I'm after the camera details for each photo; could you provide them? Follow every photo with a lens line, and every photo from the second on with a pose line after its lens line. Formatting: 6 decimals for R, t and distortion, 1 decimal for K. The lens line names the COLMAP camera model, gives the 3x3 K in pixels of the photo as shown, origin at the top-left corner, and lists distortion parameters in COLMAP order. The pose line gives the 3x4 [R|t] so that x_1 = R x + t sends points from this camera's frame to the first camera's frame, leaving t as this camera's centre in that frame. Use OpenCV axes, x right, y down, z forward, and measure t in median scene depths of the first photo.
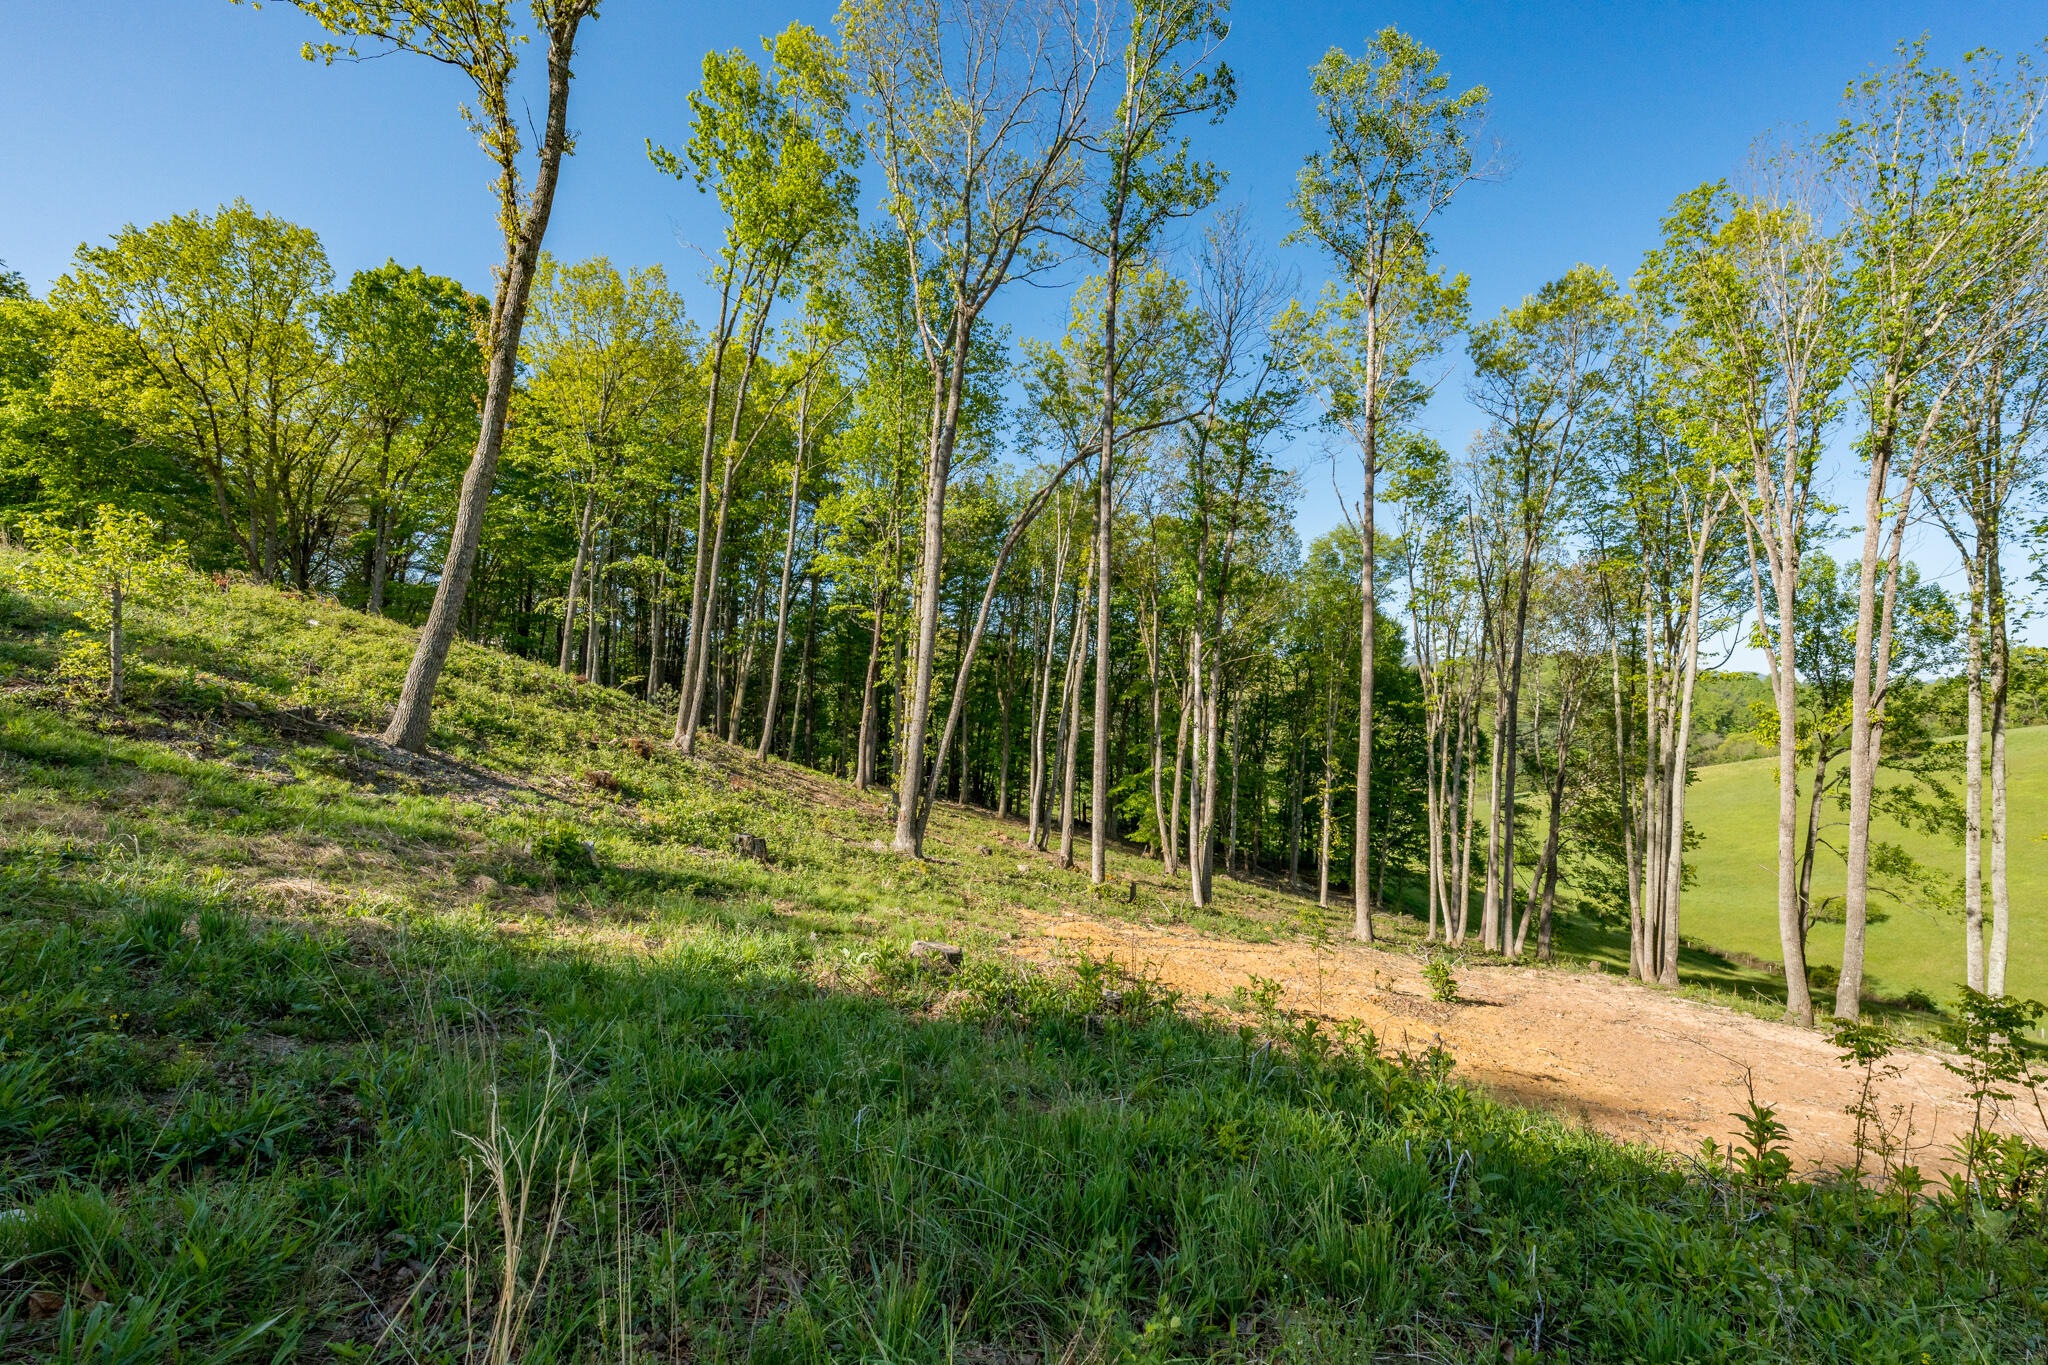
lens RADIAL K [[761.2, 0, 1036.0], [0, 761.2, 695.4], [0, 0, 1]] dist [-0.002070, -0.000443]
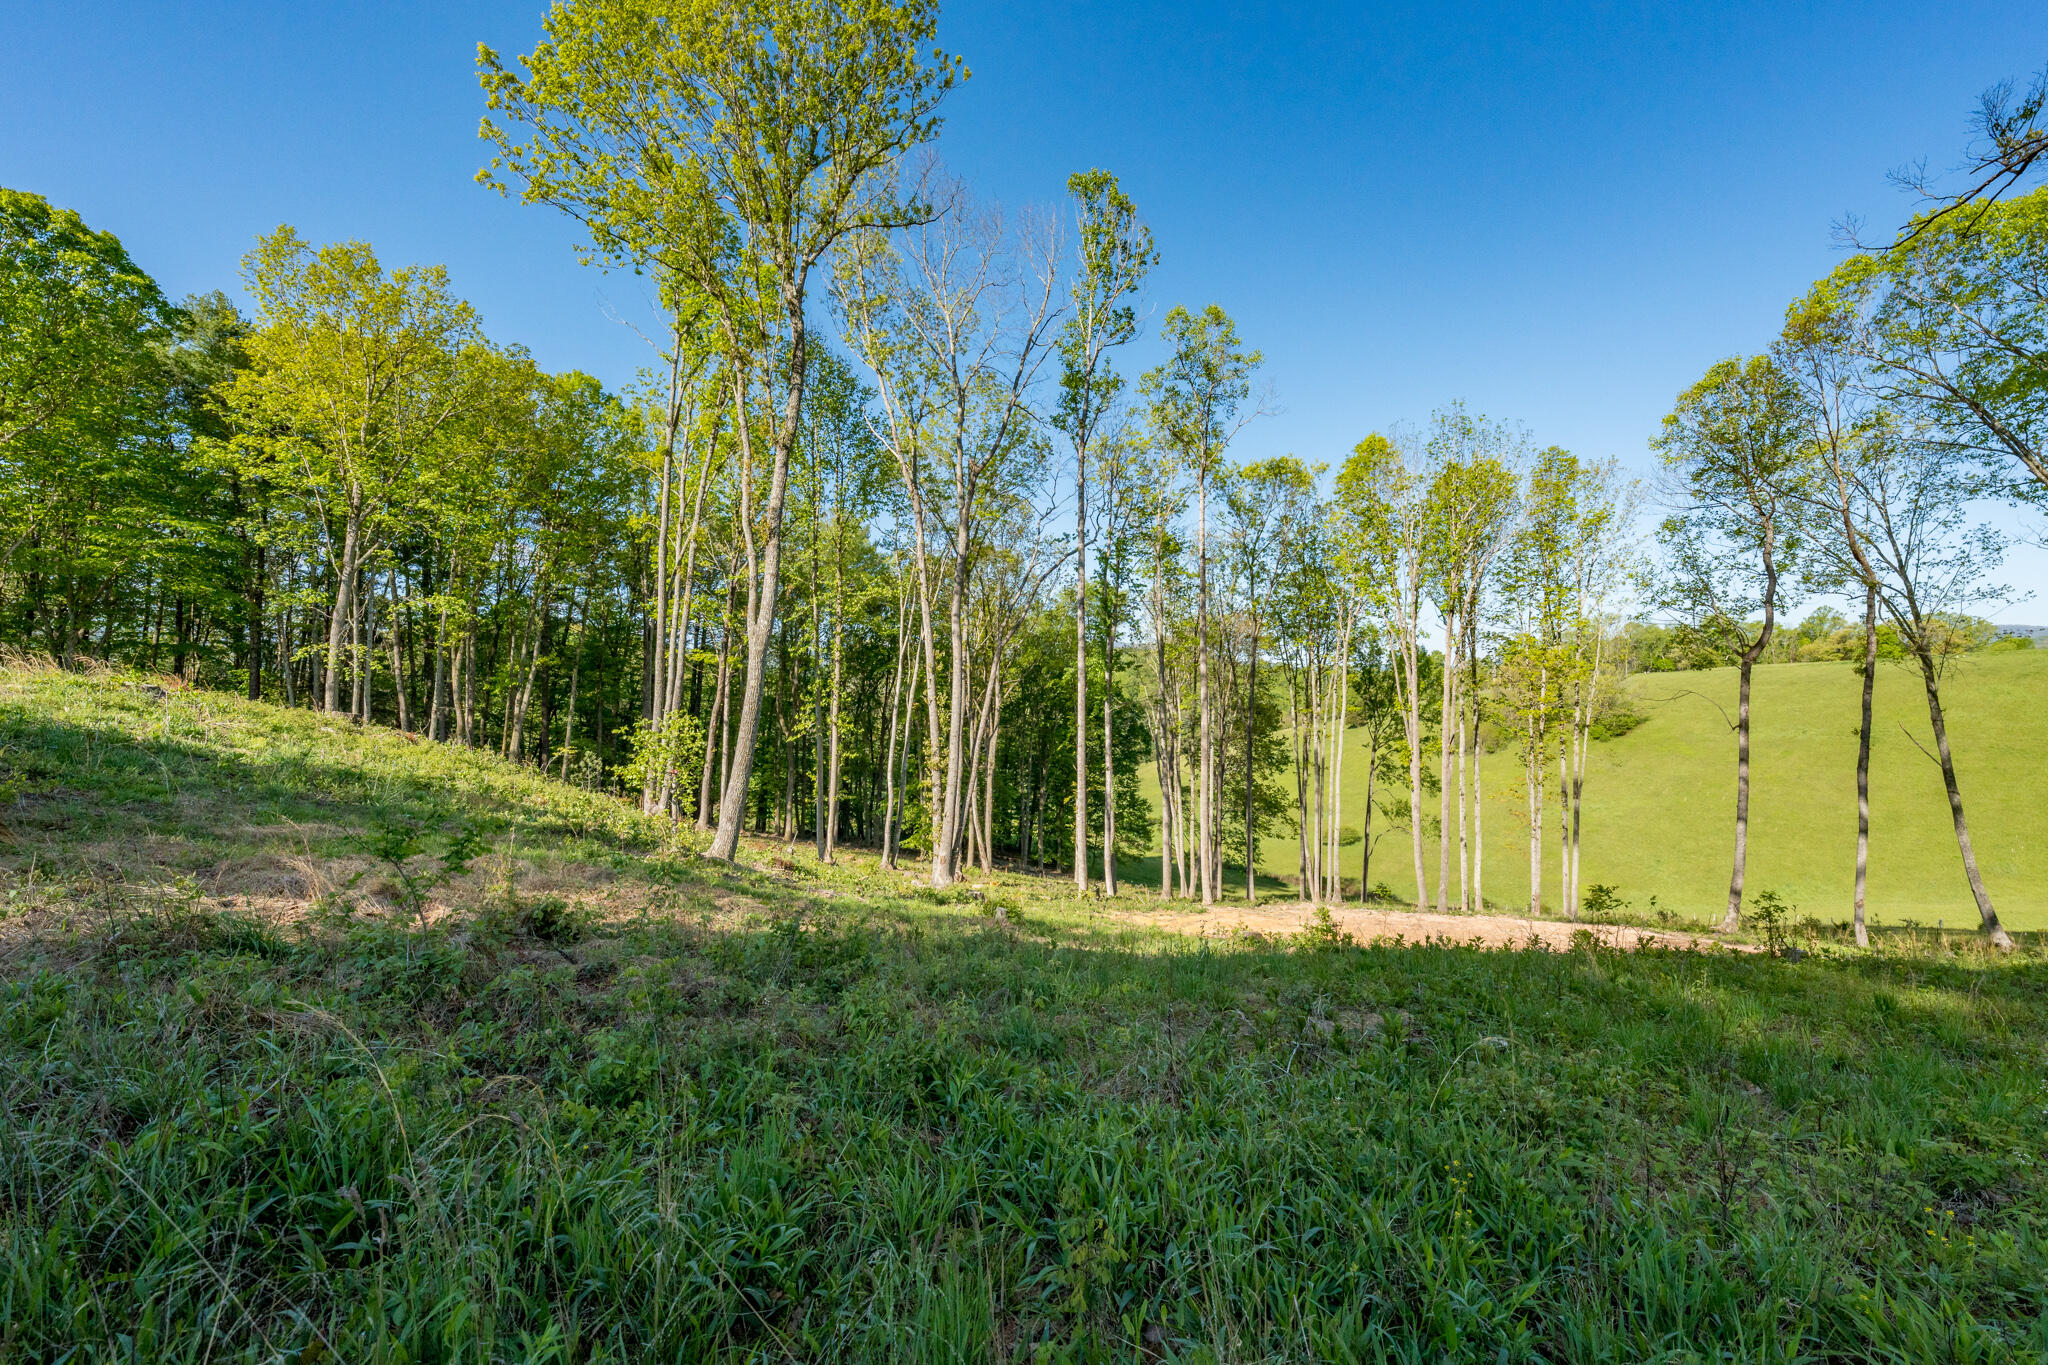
lens RADIAL K [[761.2, 0, 1036.0], [0, 761.2, 695.4], [0, 0, 1]] dist [-0.002070, -0.000443]
pose [[0.896579, -0.025611, 0.442144, -0.346182], [0.019328, 0.999638, 0.018710, -0.082656], [-0.442463, -0.008229, 0.896749, -0.130084]]
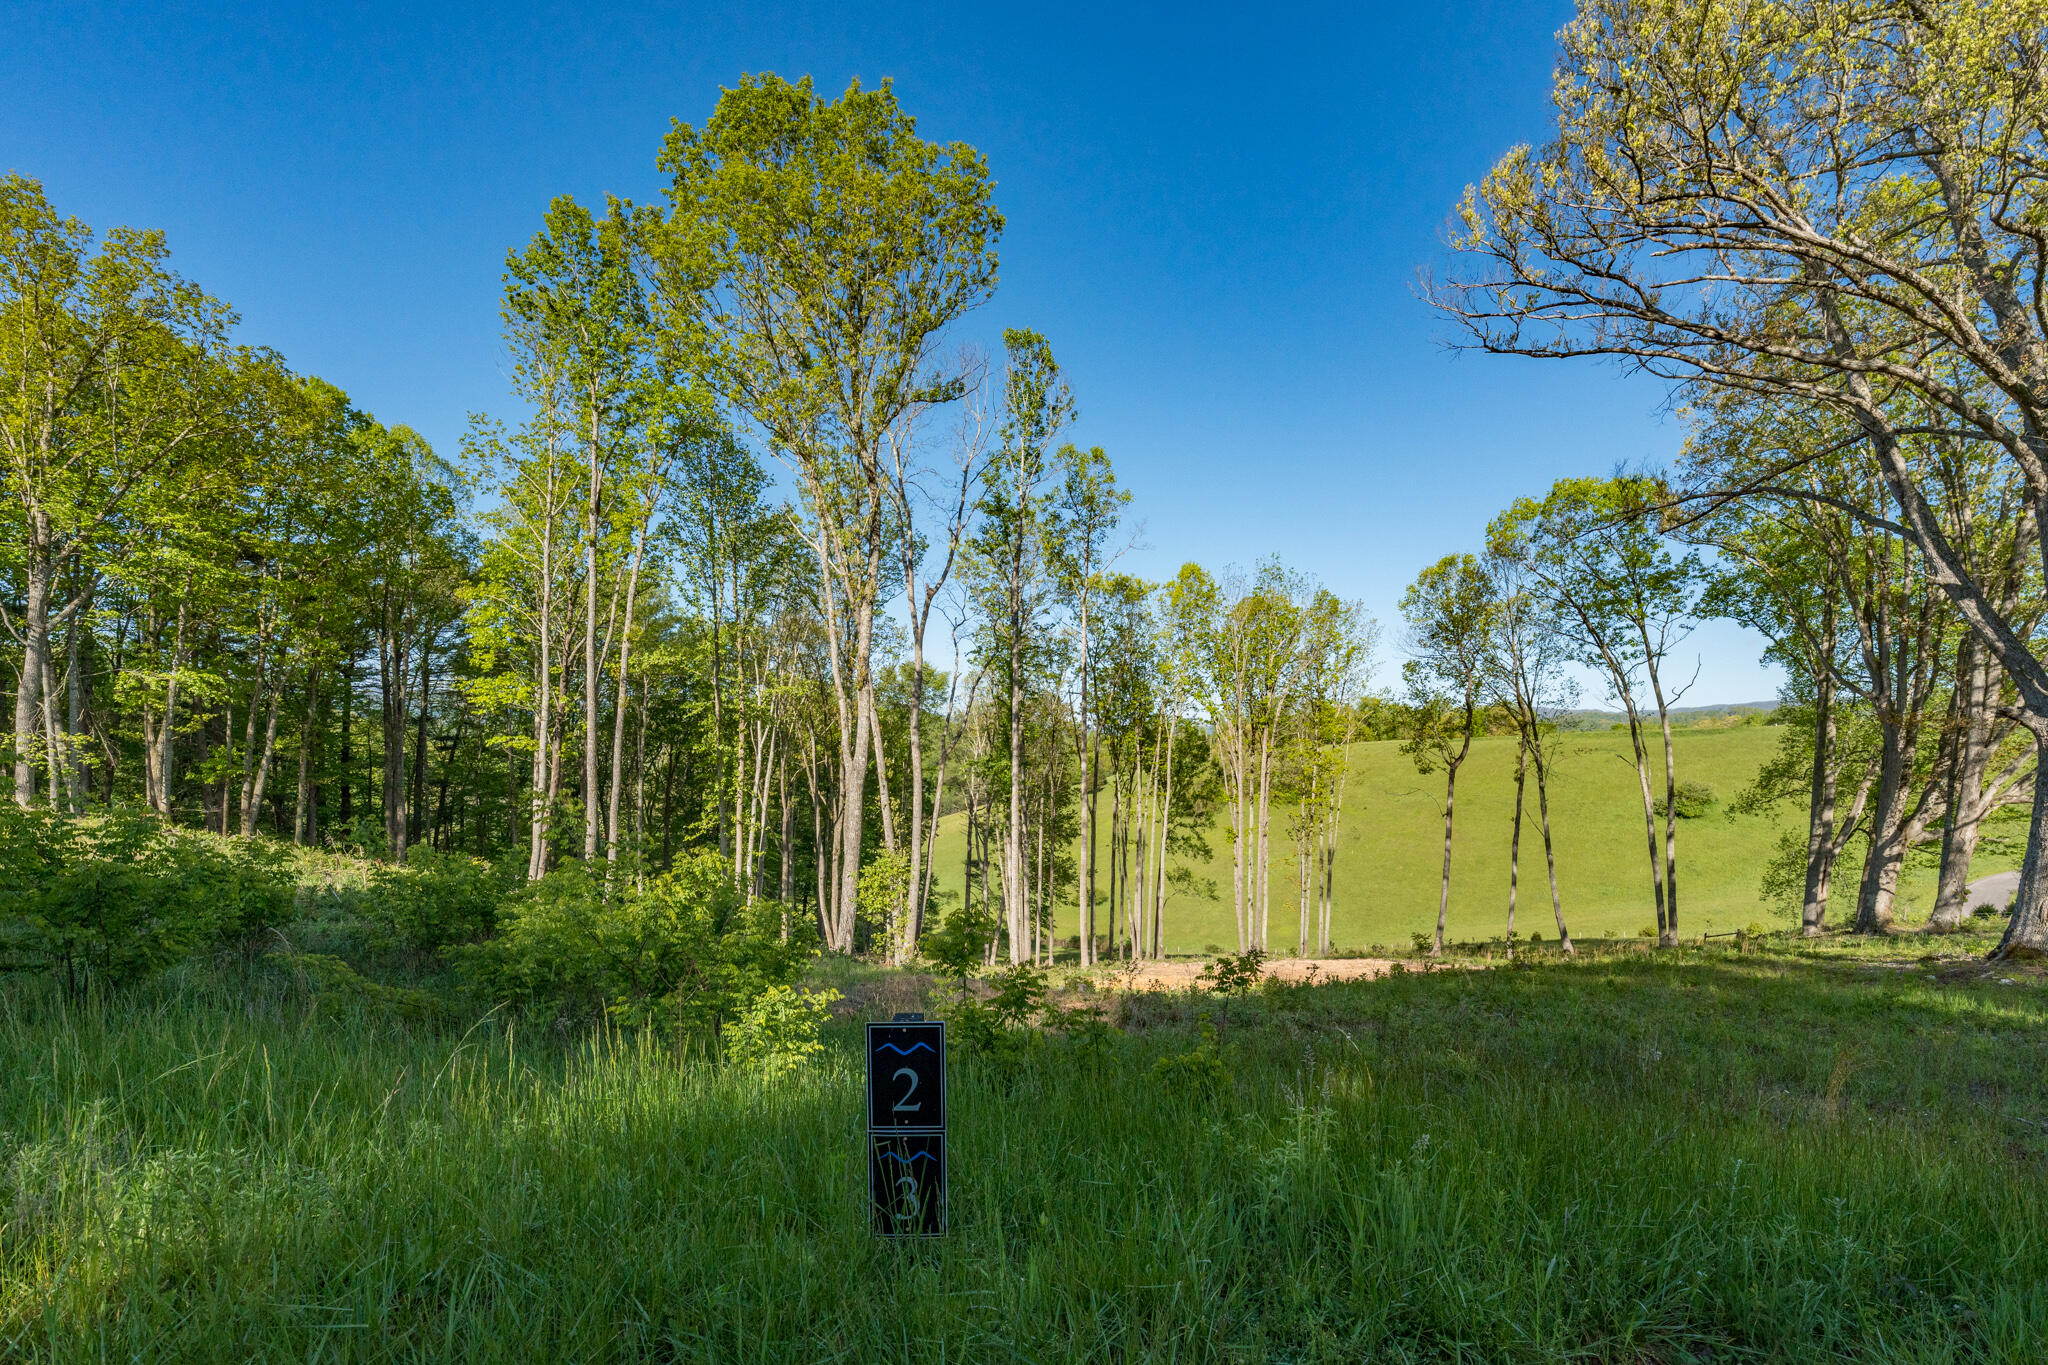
lens RADIAL K [[806.4, 0, 1055.3], [0, 806.4, 805.2], [0, 0, 1]] dist [-0.004346, -0.000449]
pose [[0.672986, -0.065683, 0.736733, -0.652678], [0.003851, 0.996347, 0.085310, -0.145165], [-0.739645, -0.054575, 0.670781, -0.118393]]
